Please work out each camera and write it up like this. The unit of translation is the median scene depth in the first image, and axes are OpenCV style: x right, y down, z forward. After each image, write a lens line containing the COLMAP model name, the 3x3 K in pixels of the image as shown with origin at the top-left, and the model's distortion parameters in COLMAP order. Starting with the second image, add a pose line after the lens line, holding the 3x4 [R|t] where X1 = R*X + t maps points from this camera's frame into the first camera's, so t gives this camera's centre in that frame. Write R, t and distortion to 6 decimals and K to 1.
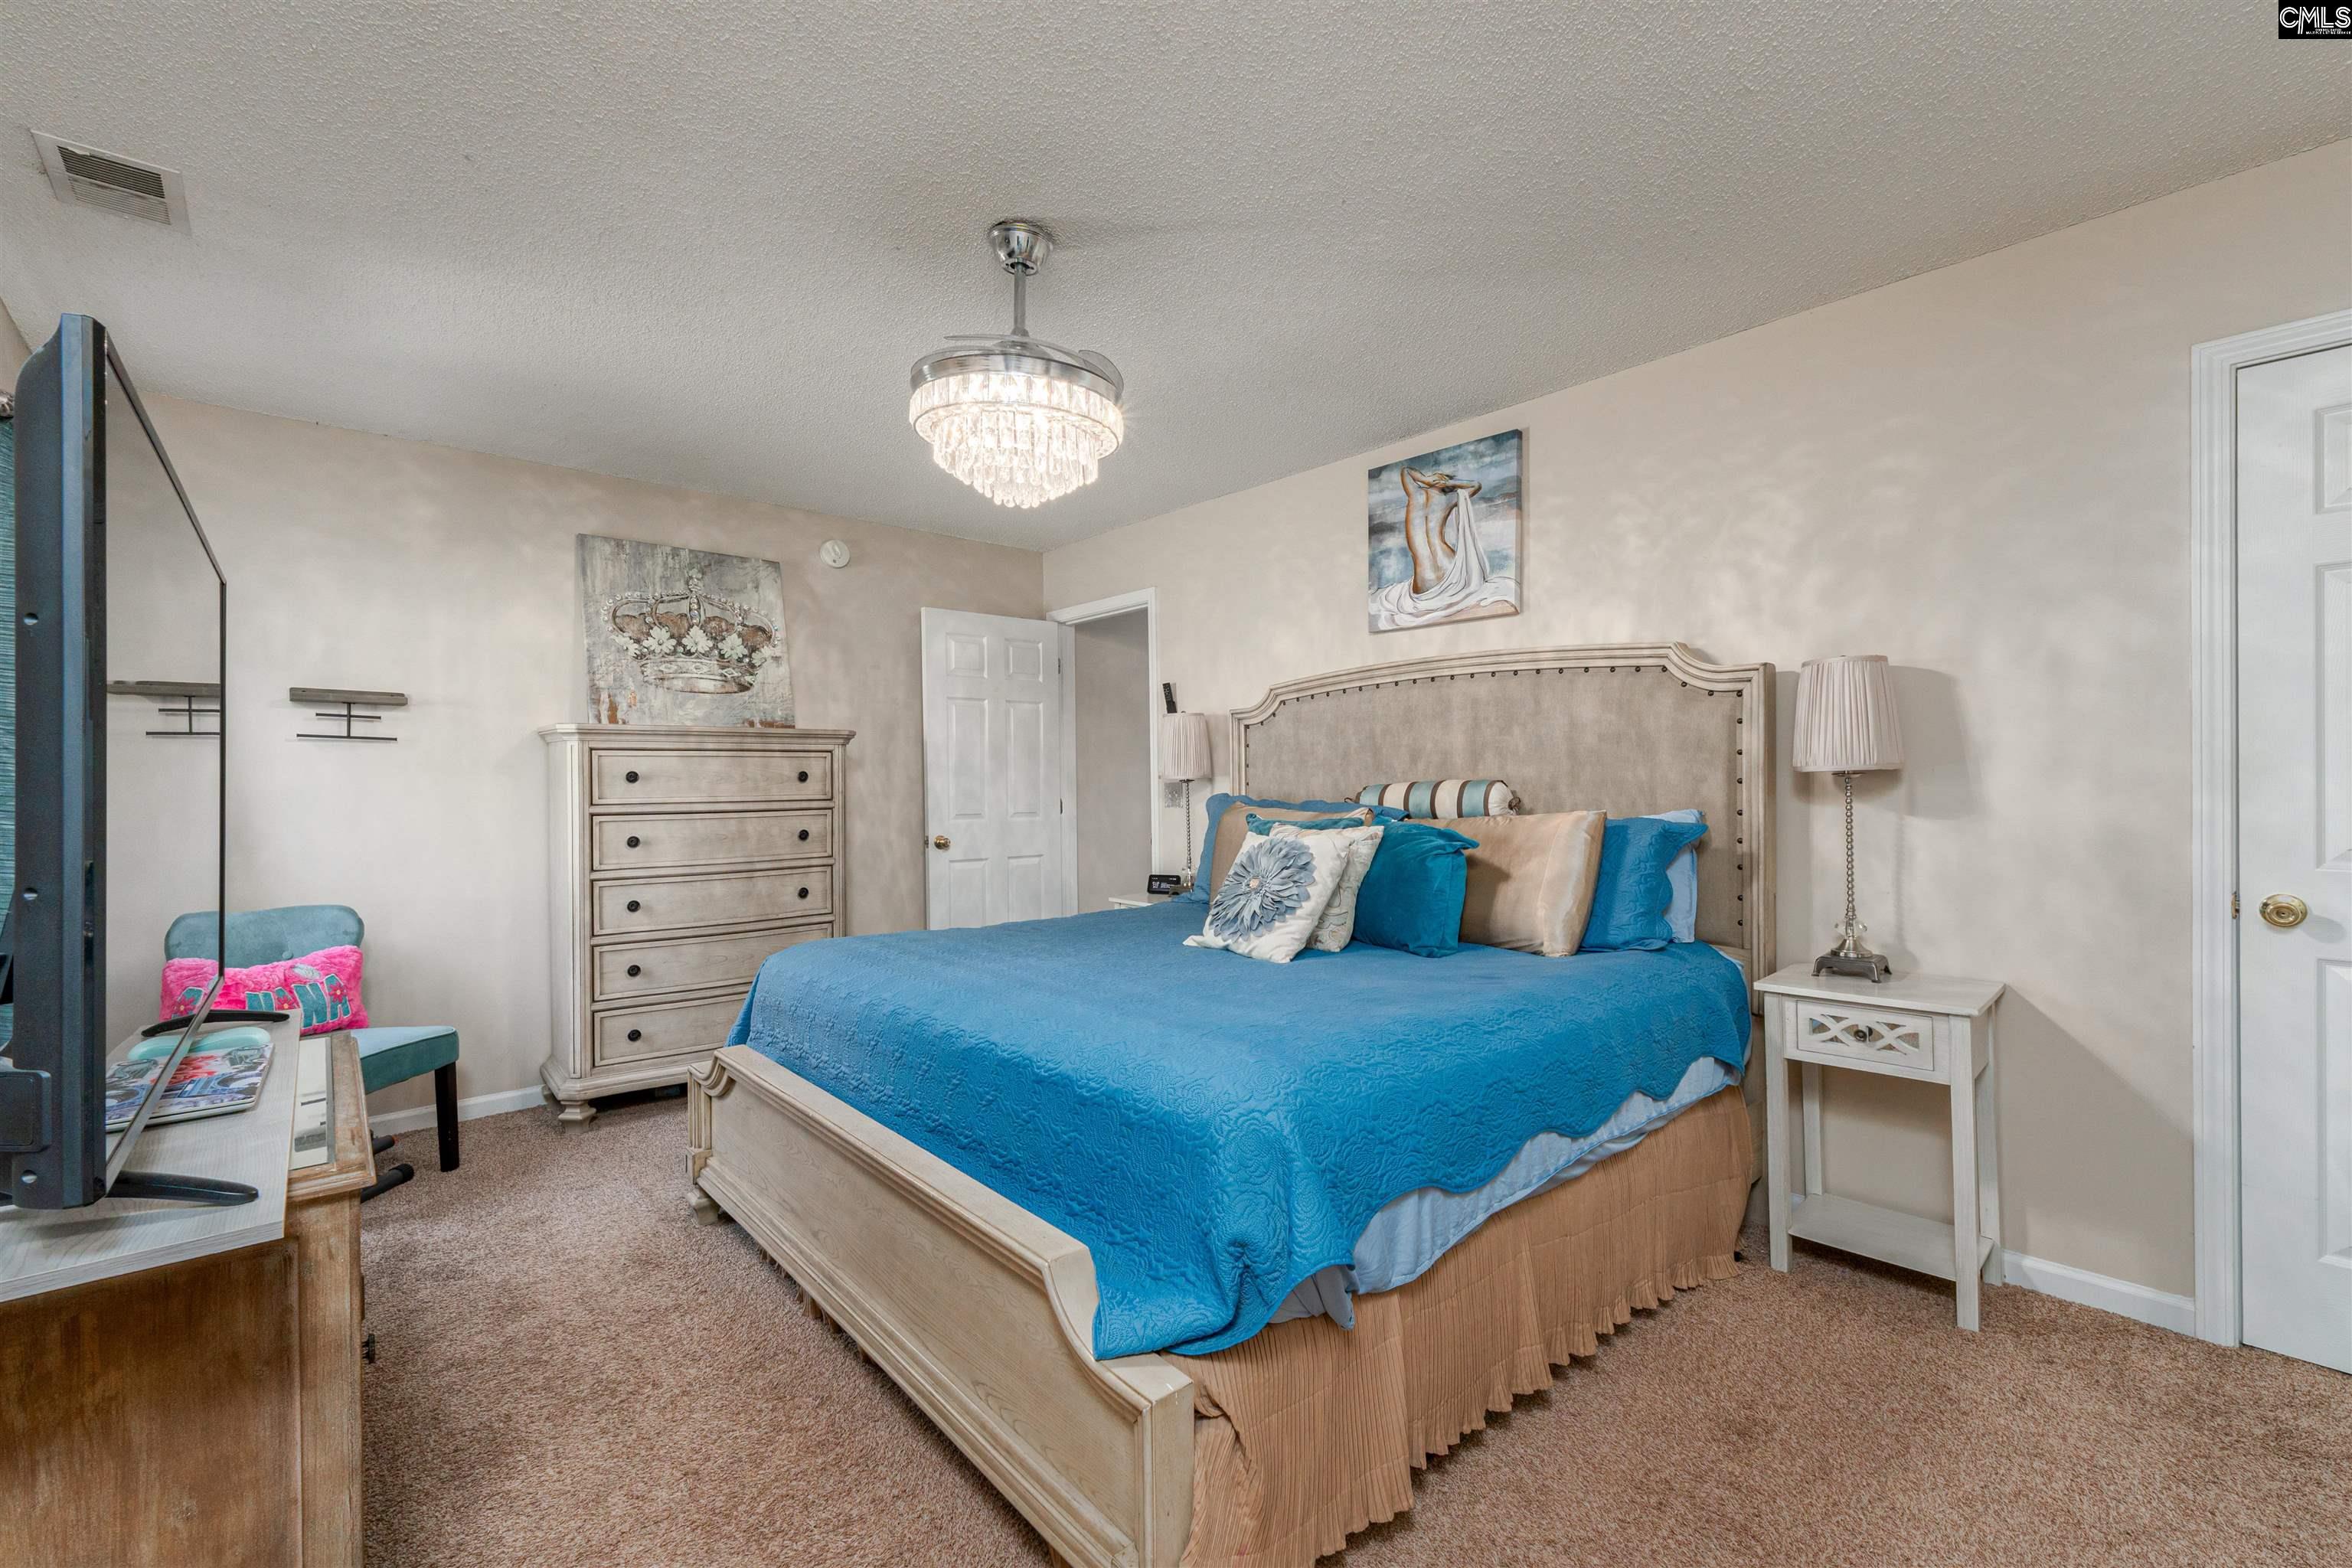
lens RADIAL K [[1002.6, 0, 1164.9], [0, 1002.6, 782.7], [0, 0, 1]] dist [-0.008064, 0.000395]
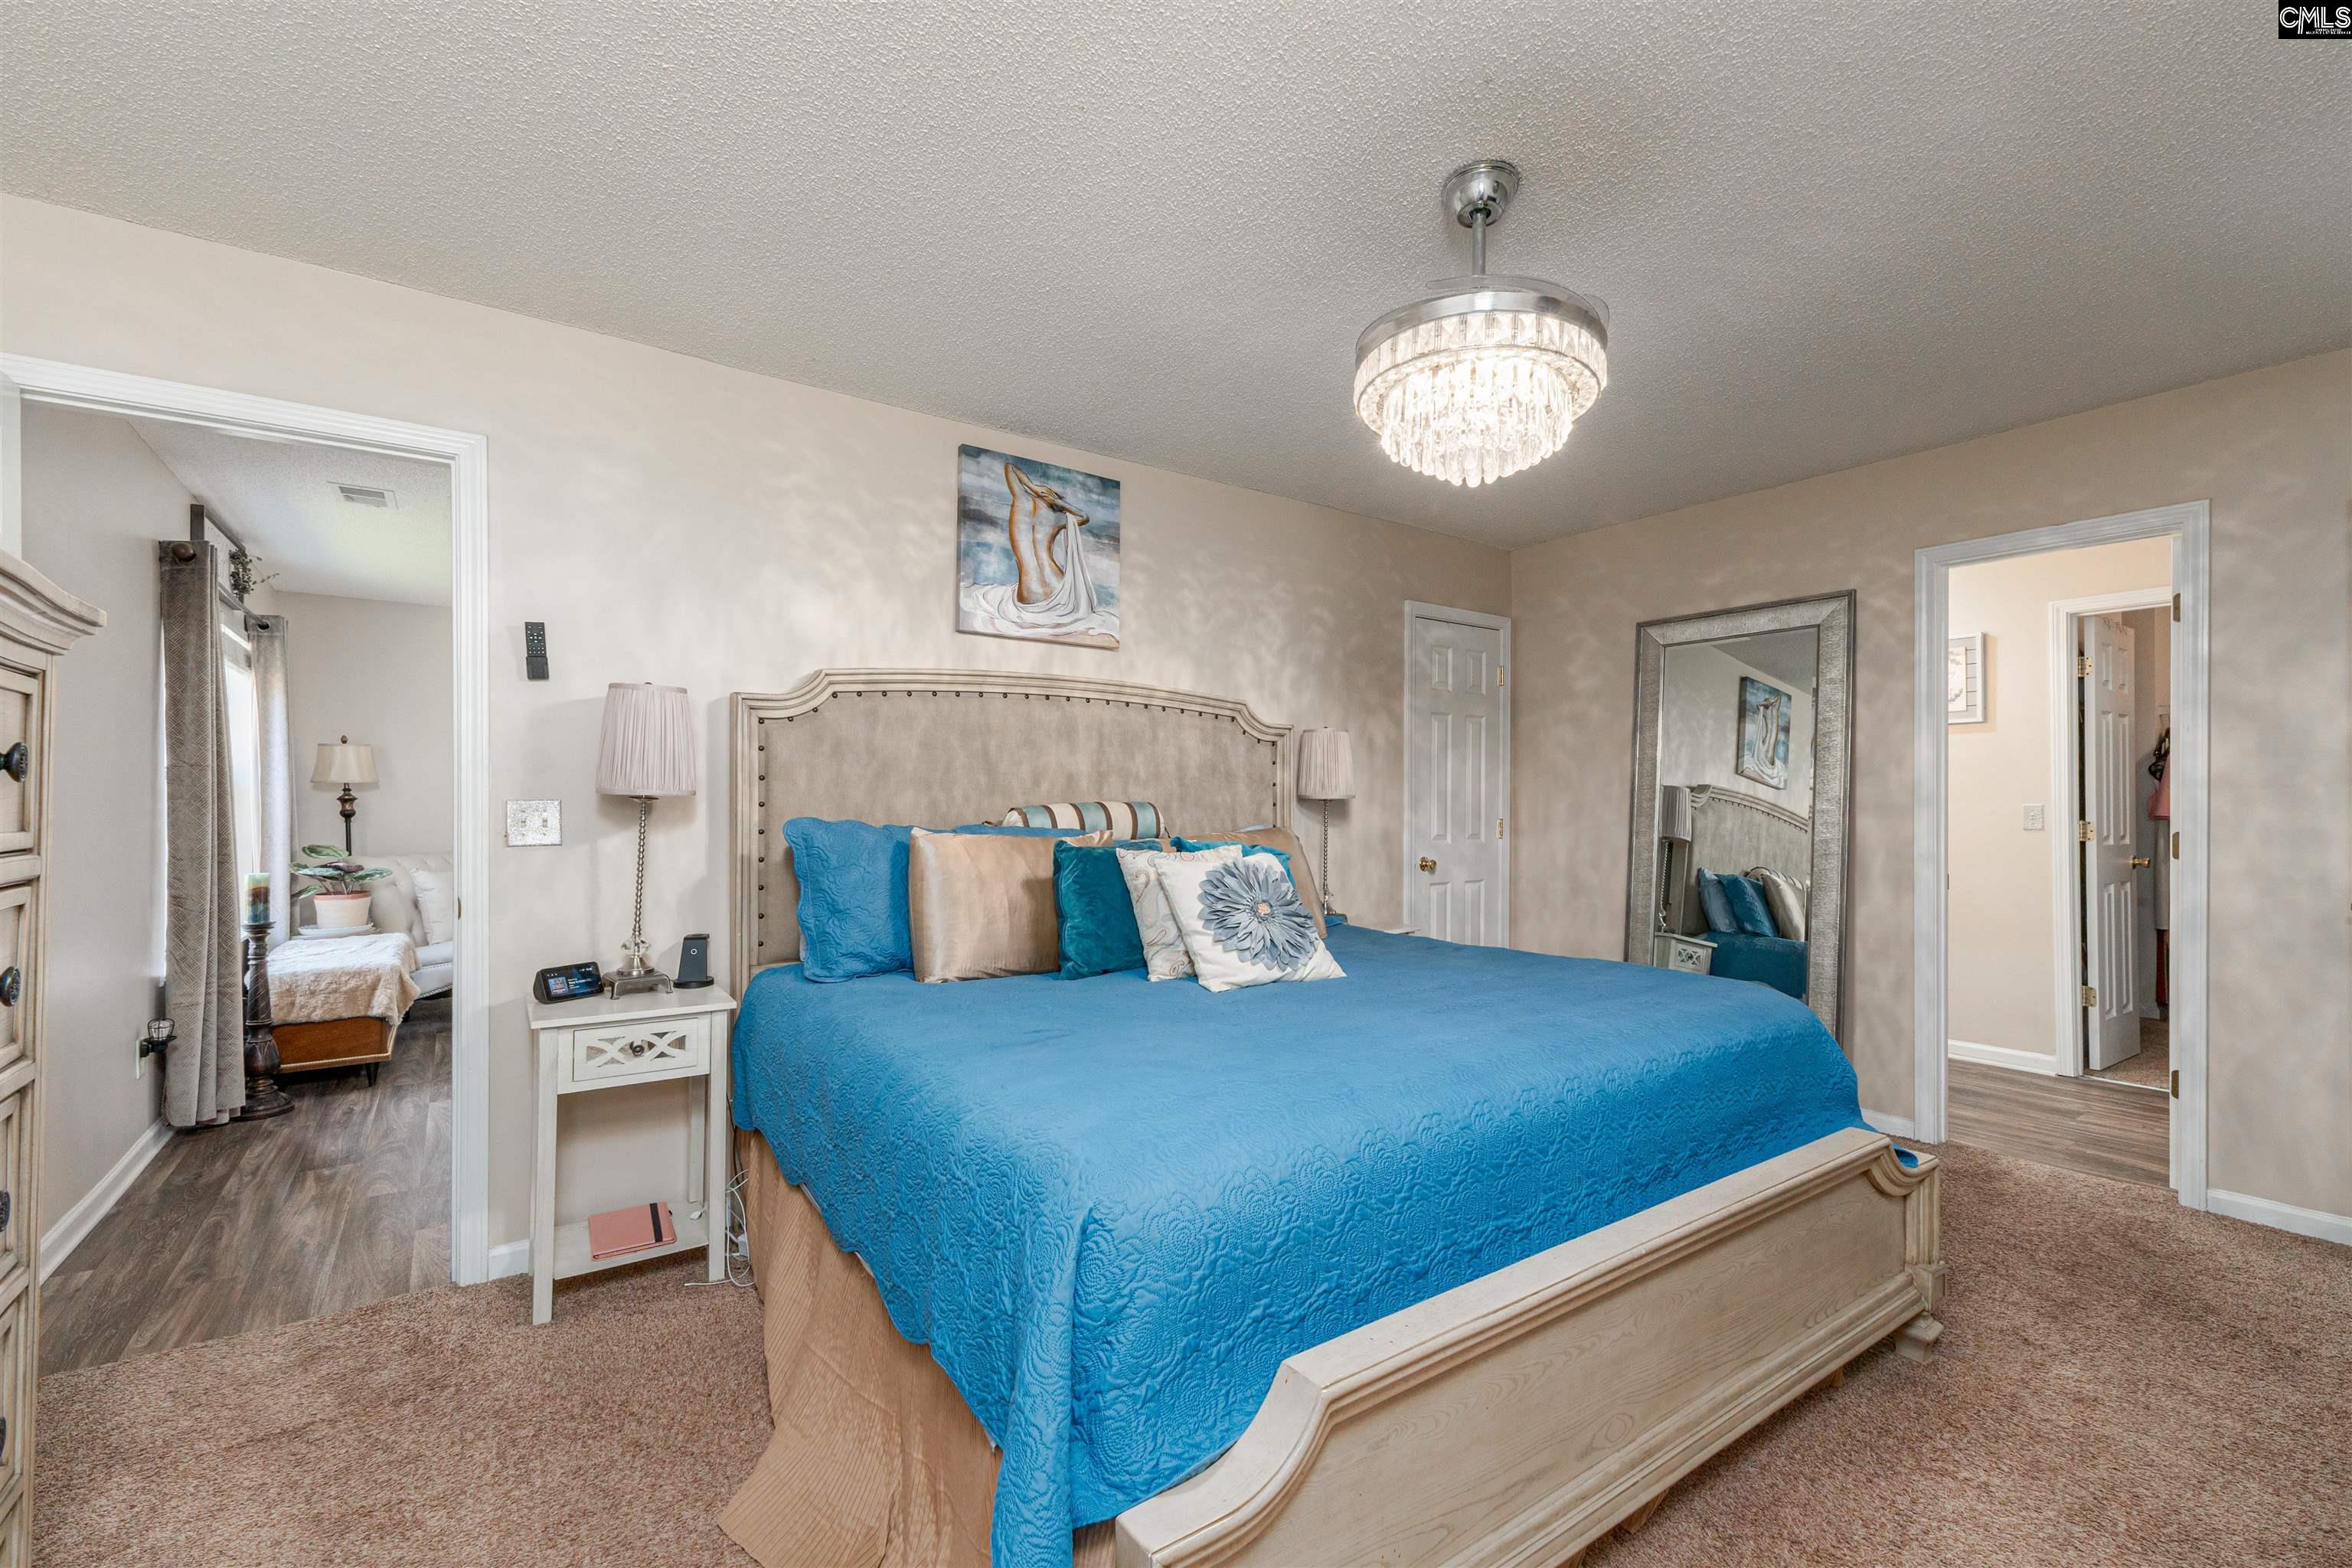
lens RADIAL K [[1014.3, 0, 1187.6], [0, 1014.3, 789.8], [0, 0, 1]] dist [0.009934, 0.000252]
pose [[0.089380, 0.019104, 0.995814, -0.645408], [-0.003377, 0.999816, -0.018877, 0.004075], [-0.995992, -0.001676, 0.089429, 0.719232]]
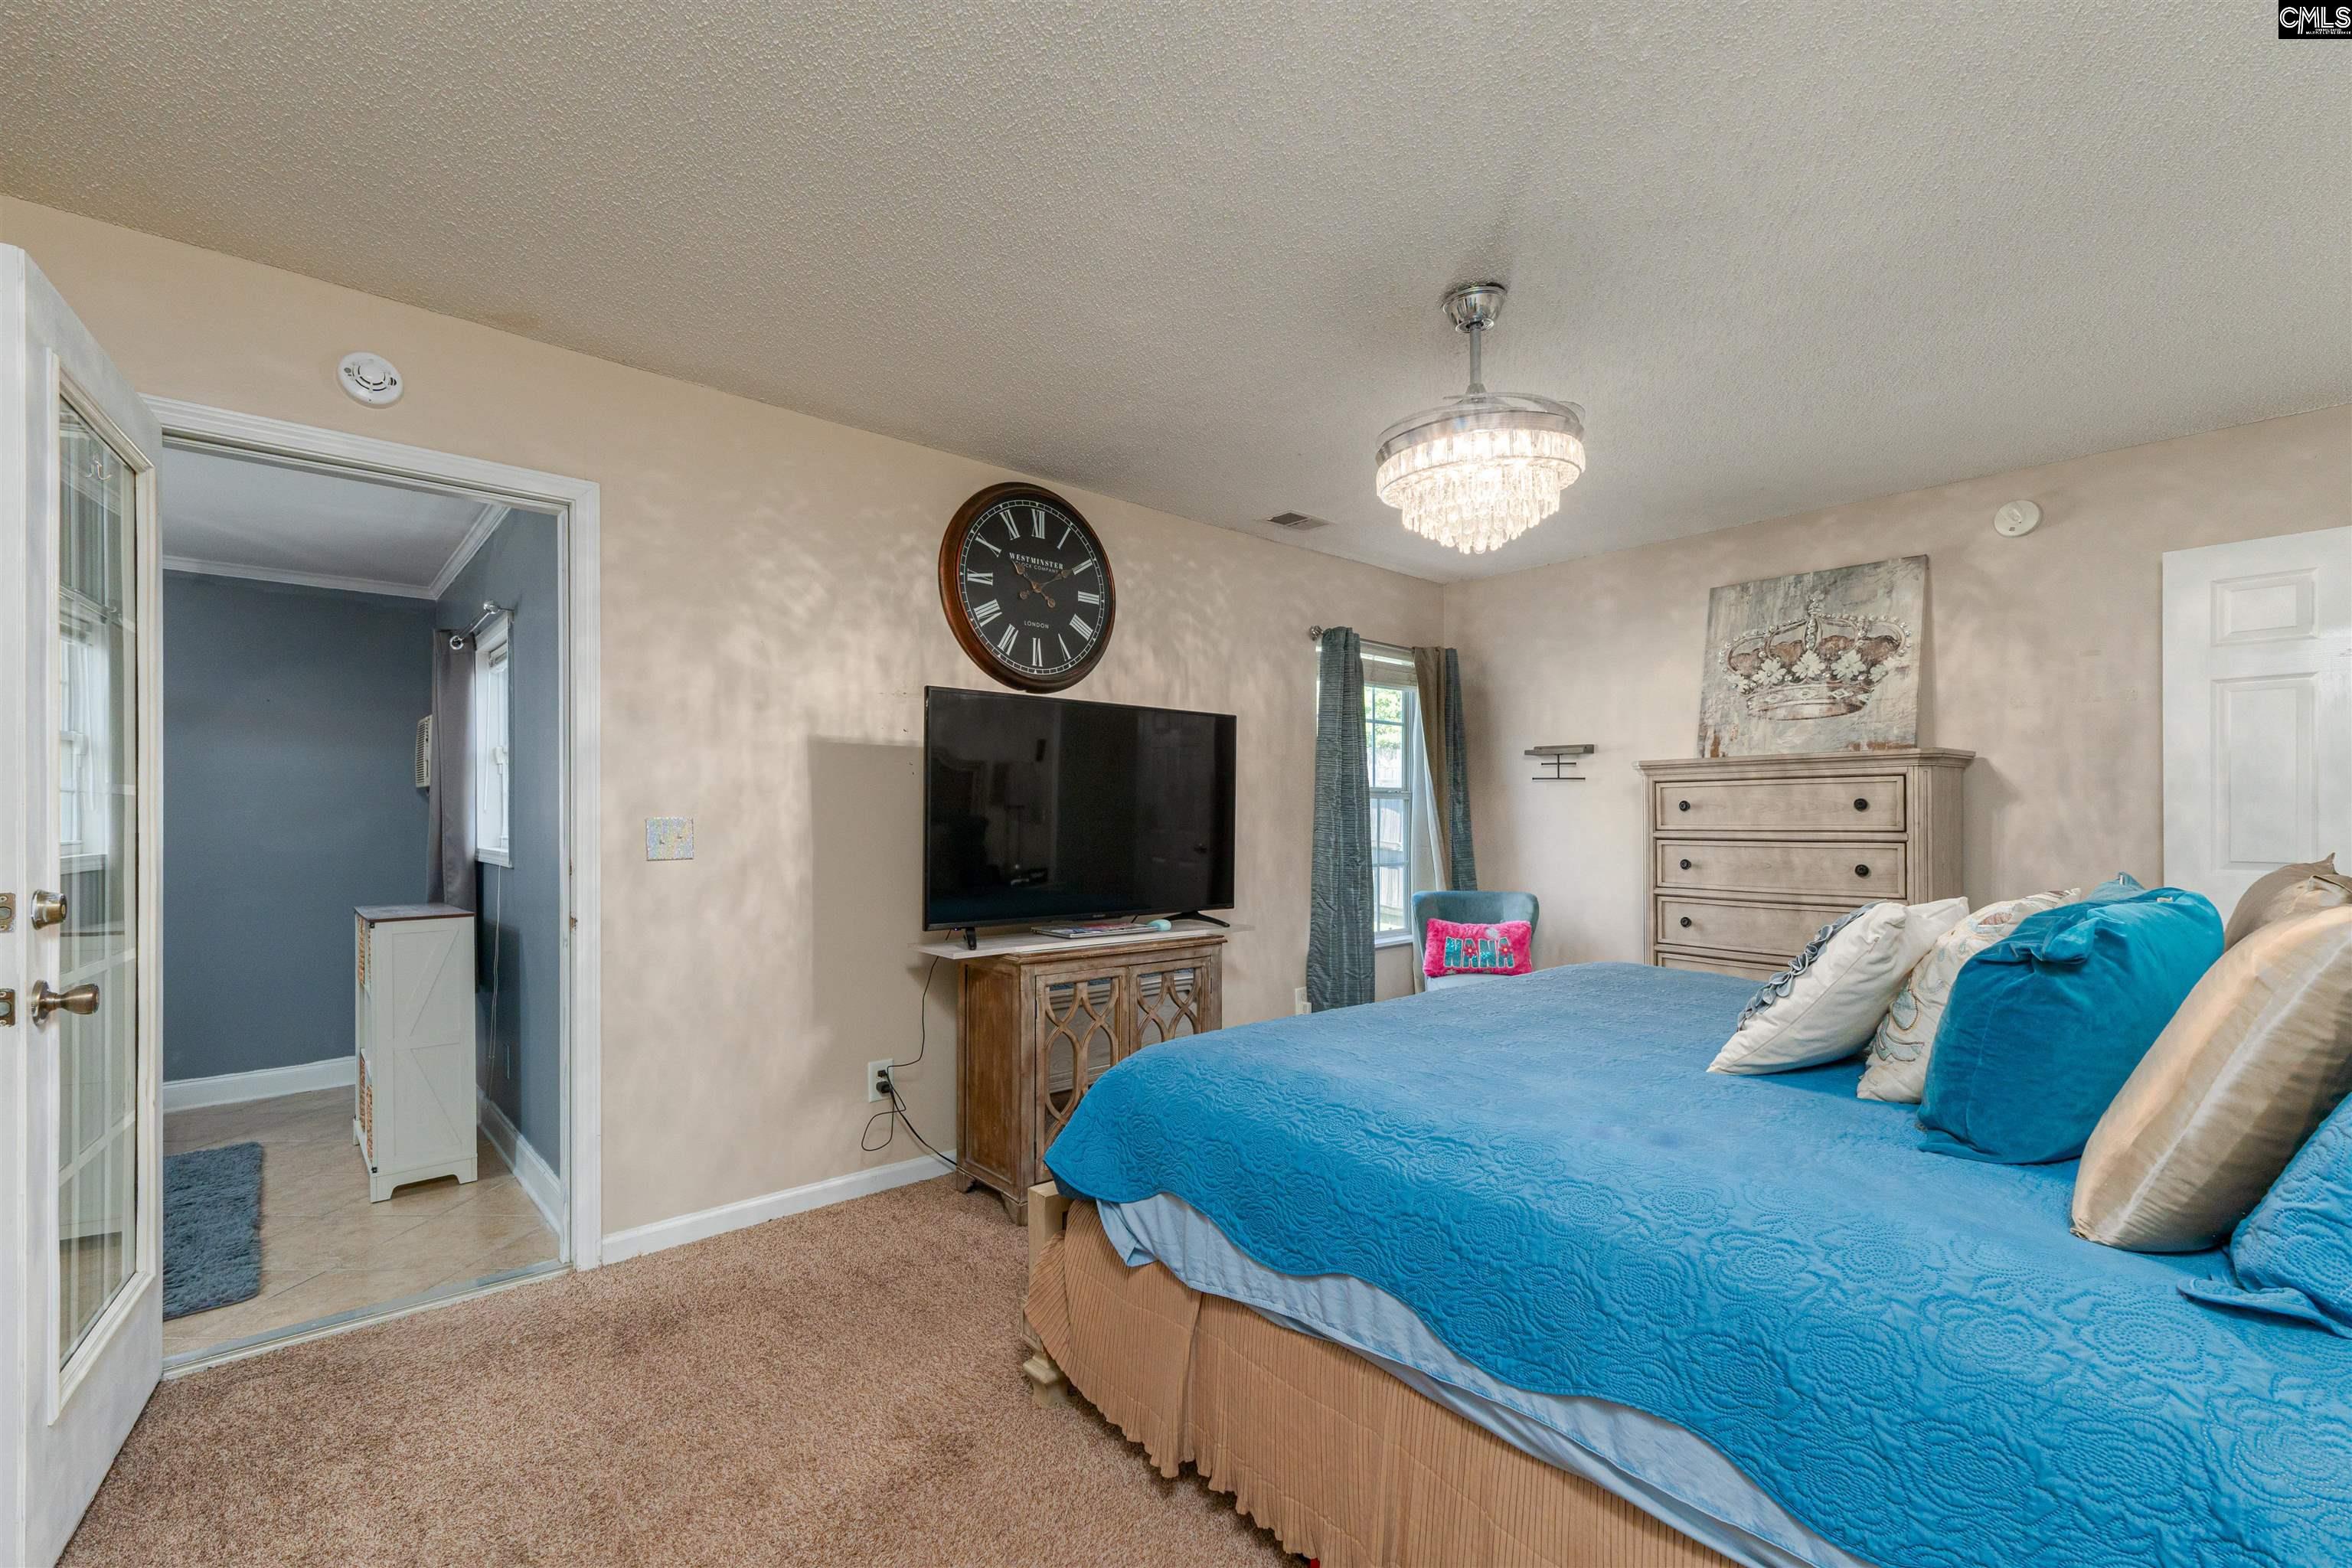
lens RADIAL K [[1002.6, 0, 1164.9], [0, 1002.6, 782.7], [0, 0, 1]] dist [-0.008064, 0.000395]
pose [[-0.014085, -0.023902, -0.999615, 0.569118], [0.001626, 0.999712, -0.023928, -0.005620], [0.999899, -0.001962, -0.014042, 0.424820]]
